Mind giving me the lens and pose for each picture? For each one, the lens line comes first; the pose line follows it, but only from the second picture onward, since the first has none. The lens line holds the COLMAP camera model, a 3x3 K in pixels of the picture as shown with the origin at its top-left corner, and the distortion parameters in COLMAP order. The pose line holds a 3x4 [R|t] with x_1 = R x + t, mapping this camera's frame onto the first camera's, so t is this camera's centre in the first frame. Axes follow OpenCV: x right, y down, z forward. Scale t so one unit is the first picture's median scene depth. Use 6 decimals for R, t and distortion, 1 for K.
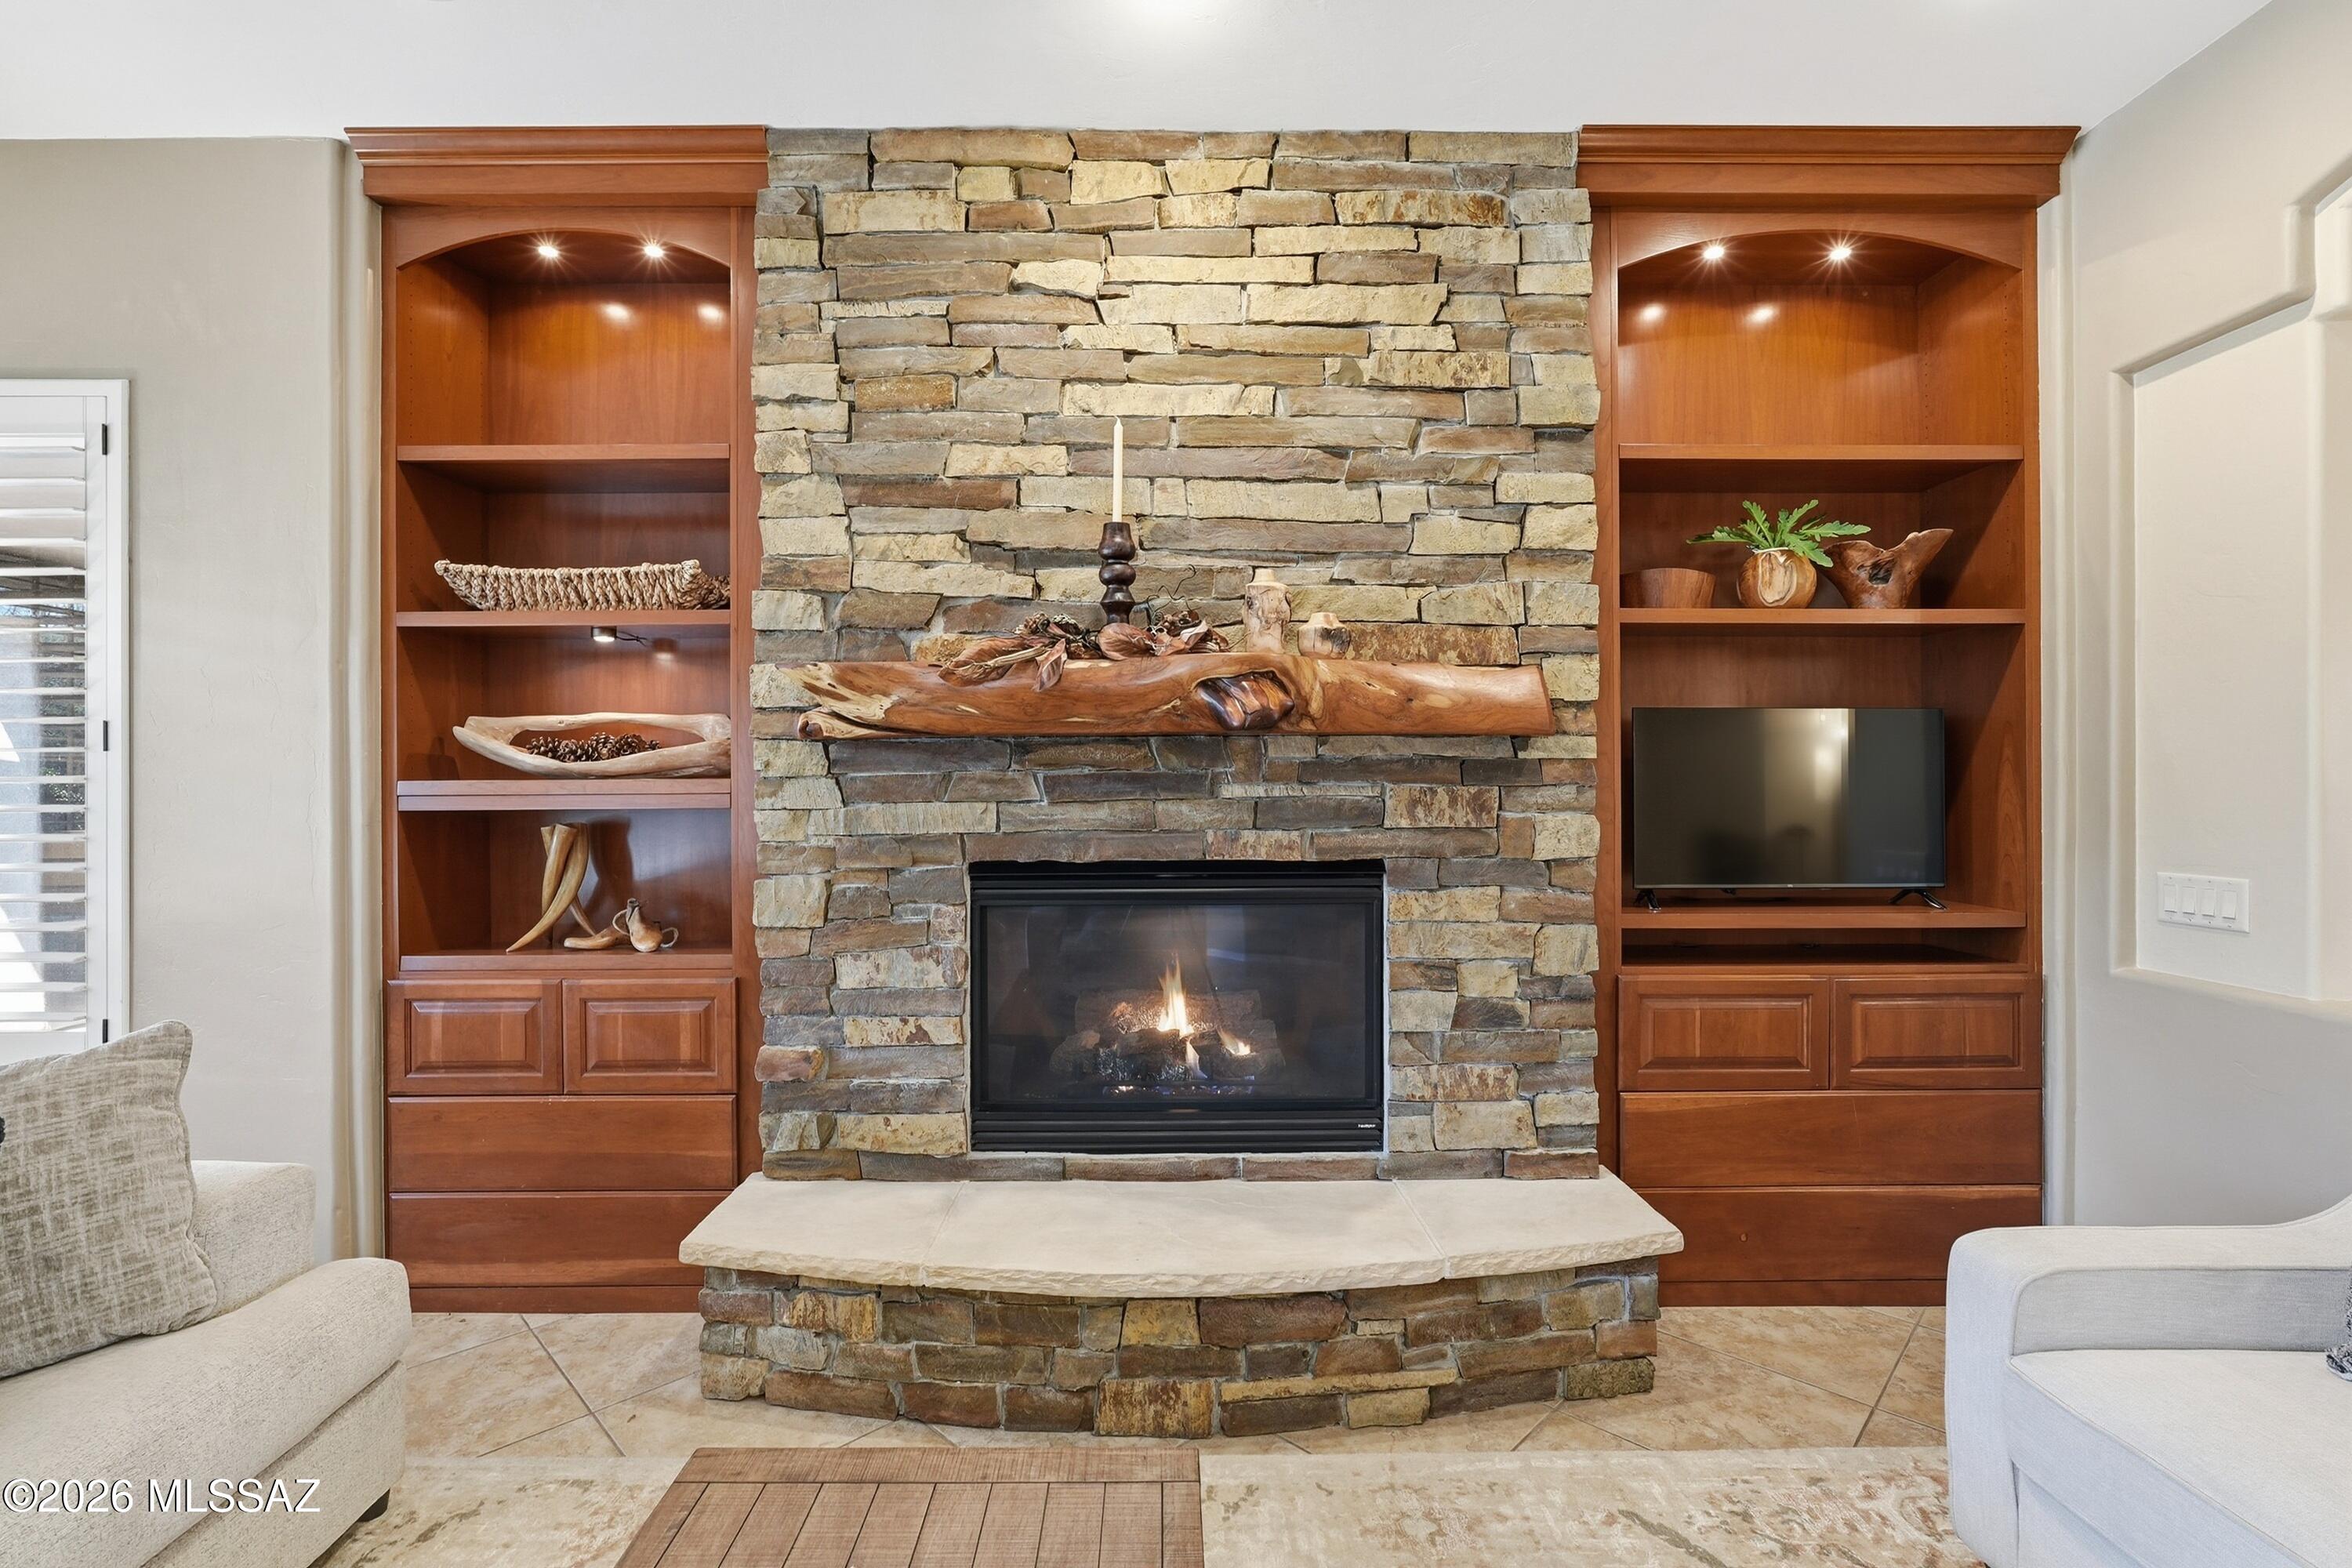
lens RADIAL K [[1029.6, 0, 1168.7], [0, 1029.6, 788.6], [0, 0, 1]] dist [-0.024063, 0.011571]
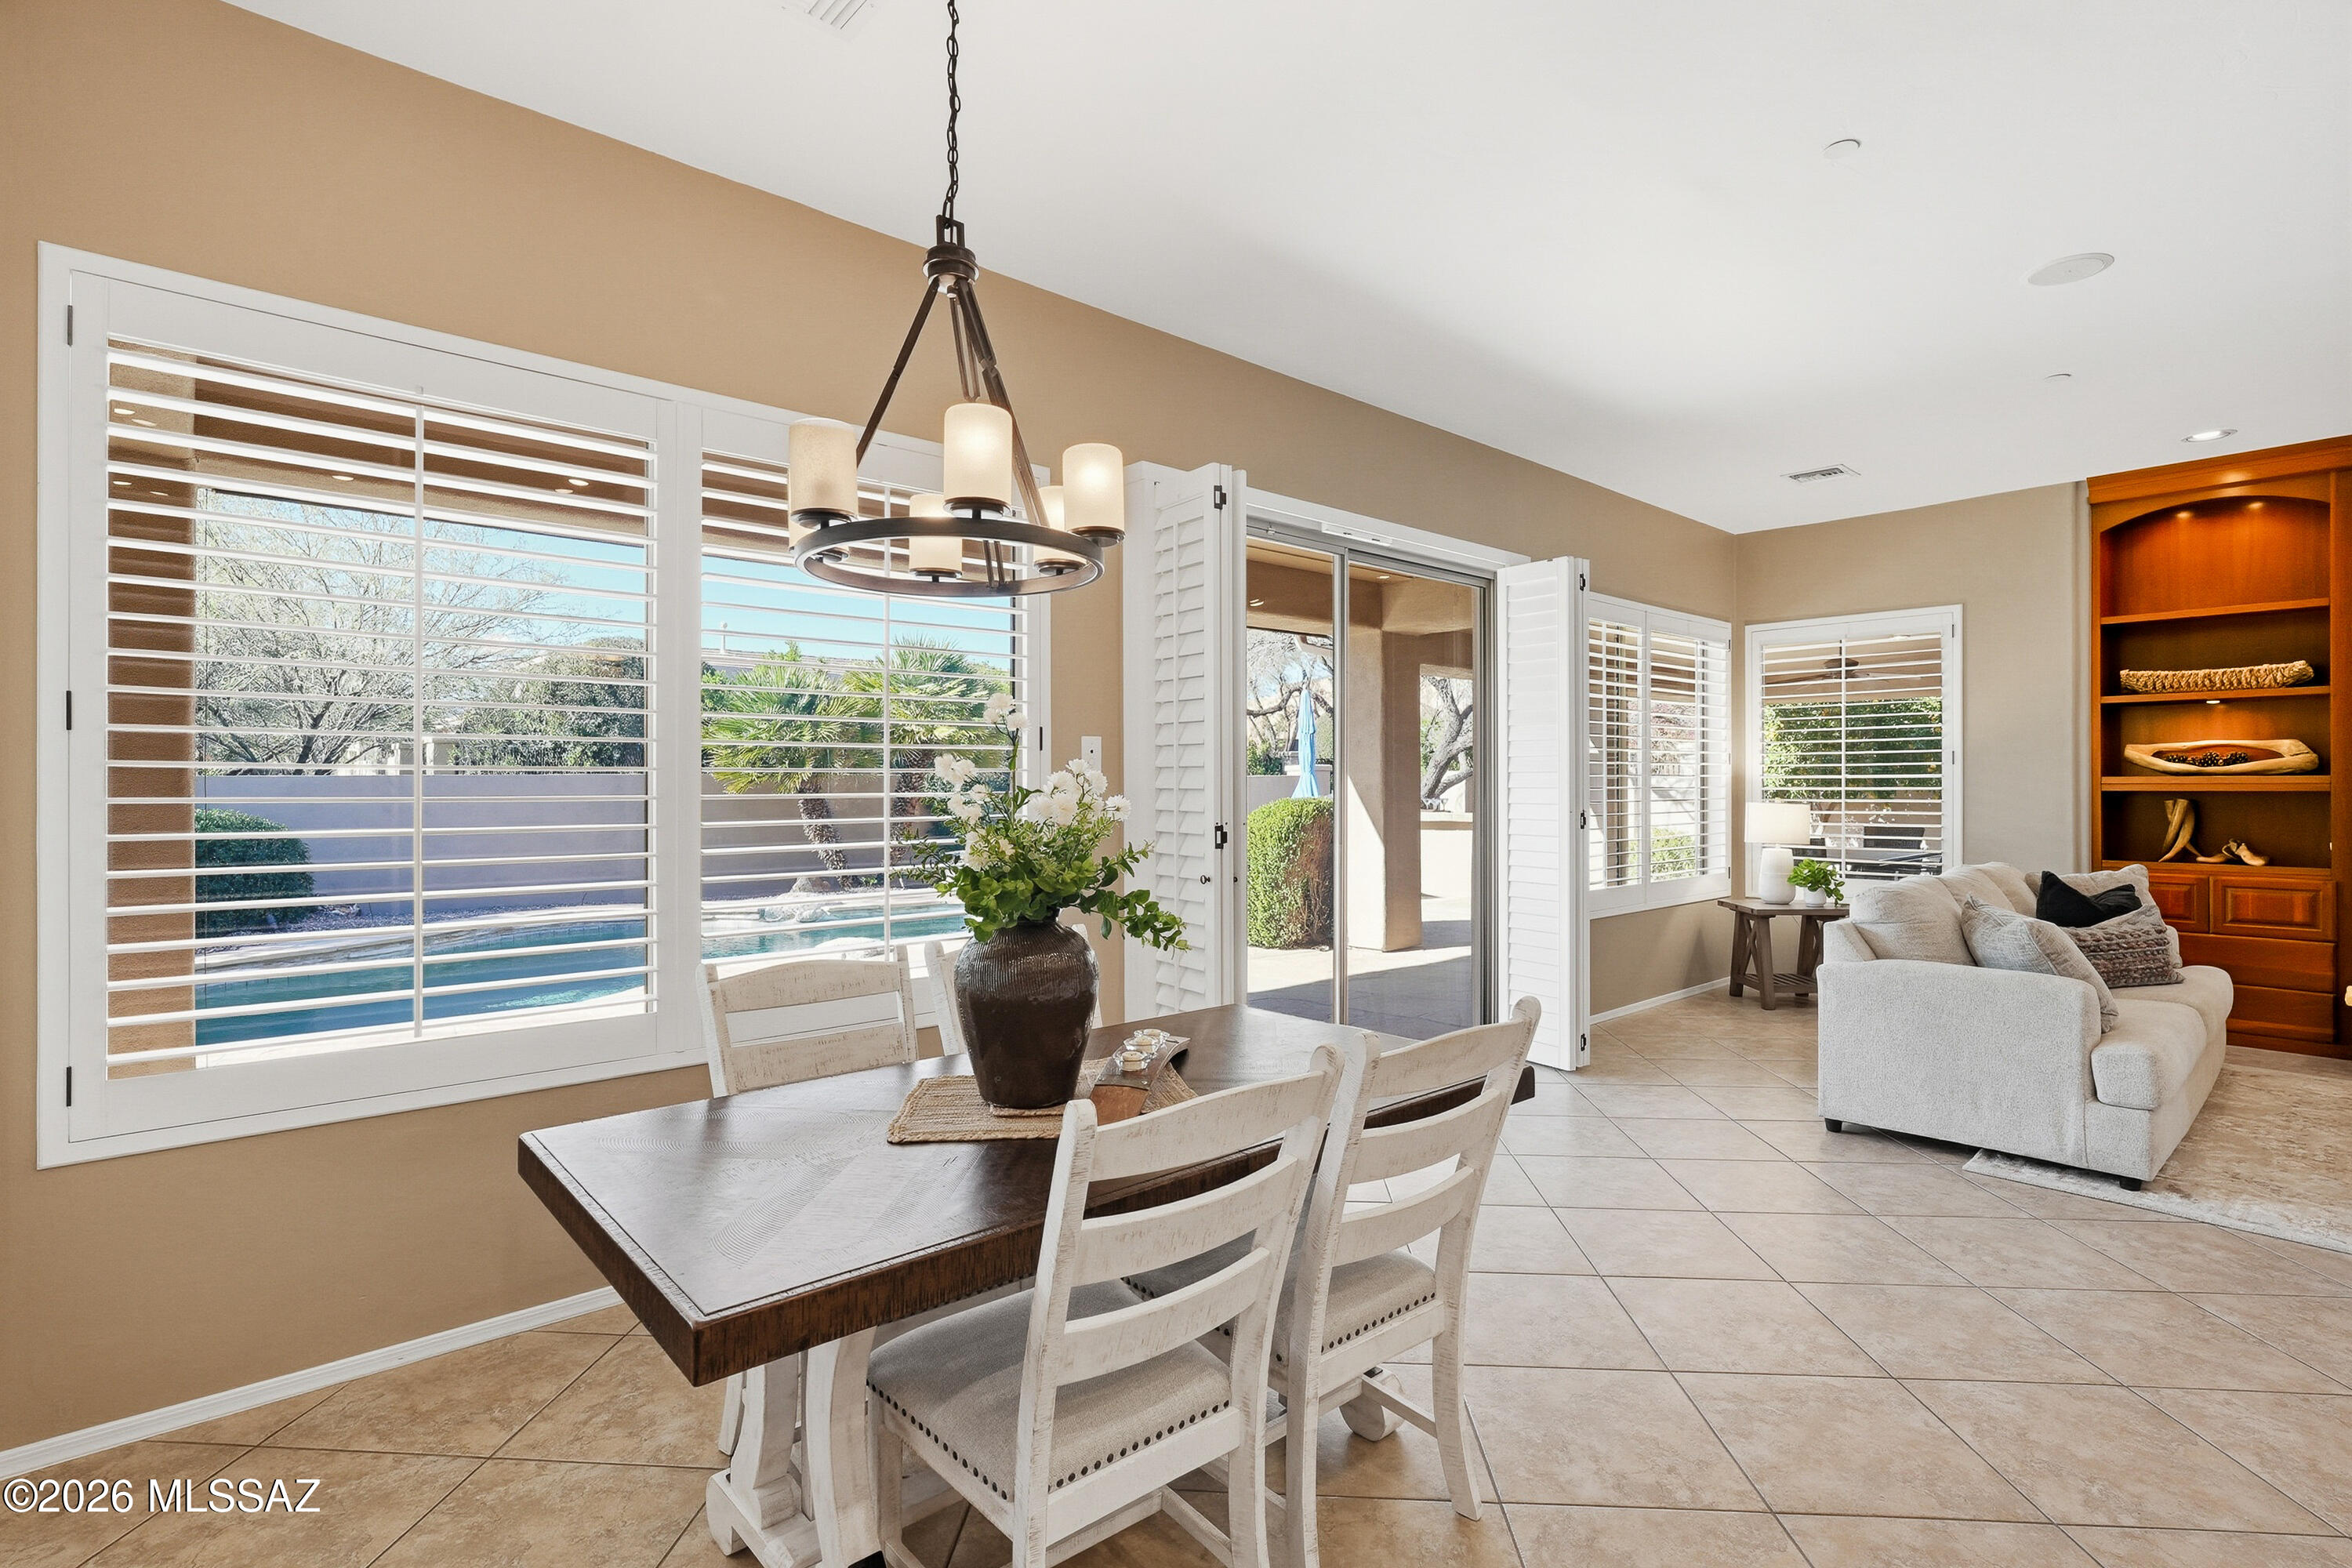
lens RADIAL K [[1116.2, 0, 1176.0], [0, 1116.2, 784.0], [0, 0, 1]] dist [0.001040, 0.000521]
pose [[0.660696, 0.000490, -0.750654, -0.294241], [0.000969, 0.999998, 0.001505, 0.001373], [0.750653, -0.001721, 0.660694, -2.021544]]
